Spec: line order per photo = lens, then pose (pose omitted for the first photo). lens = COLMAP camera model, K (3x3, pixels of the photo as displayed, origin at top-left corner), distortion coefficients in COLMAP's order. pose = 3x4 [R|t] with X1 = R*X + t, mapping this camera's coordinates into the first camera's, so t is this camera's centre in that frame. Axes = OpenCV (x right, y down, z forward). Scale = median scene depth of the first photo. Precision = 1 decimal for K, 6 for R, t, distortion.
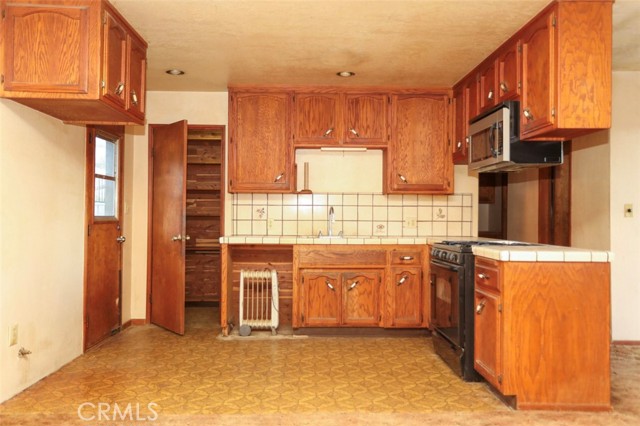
lens RADIAL K [[523.1, 0, 318.8], [0, 523.1, 213.5], [0, 0, 1]] dist [0.009270, 0.012915]
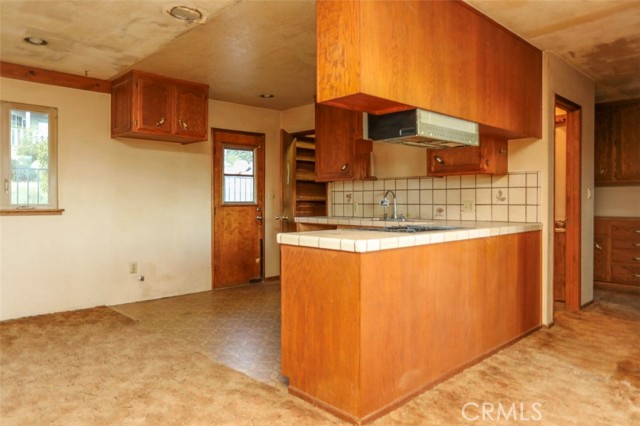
lens RADIAL K [[452.4, 0, 321.4], [0, 452.4, 206.1], [0, 0, 1]] dist [-0.012870, 0.005841]
pose [[0.671217, 0.001156, -0.741260, 0.687992], [0.010988, 0.999873, 0.011509, 0.006109], [0.741180, -0.015870, 0.671119, 0.307071]]
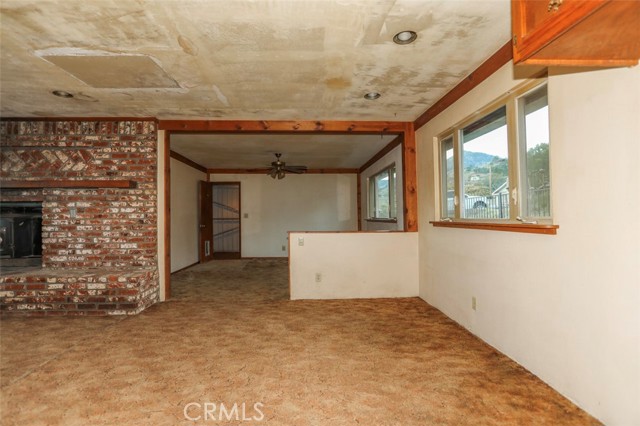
lens RADIAL K [[322.6, 0, 317.9], [0, 322.6, 213.7], [0, 0, 1]] dist [-0.018185, 0.006029]
pose [[-0.999996, 0.001000, 0.002721, -0.080266], [0.000947, 0.999810, -0.019493, 0.009491], [-0.002740, -0.019490, -0.999806, 0.954284]]
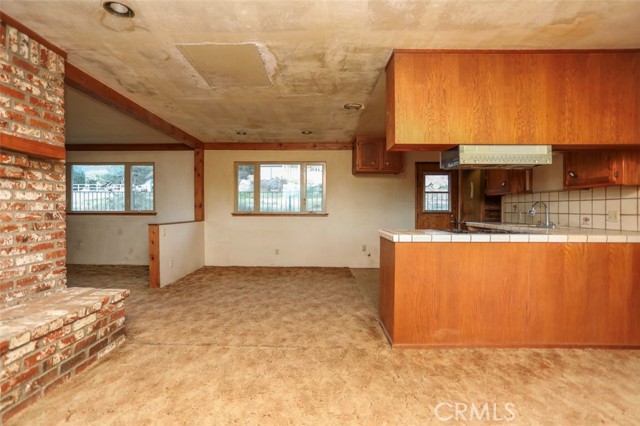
lens RADIAL K [[318.1, 0, 316.3], [0, 318.1, 214.0], [0, 0, 1]] dist [0.002996, 0.004443]
pose [[-0.033779, 0.008238, -0.999395, 0.914143], [0.003788, 0.999960, 0.008115, 0.007709], [0.999422, -0.003511, -0.033809, 0.538706]]
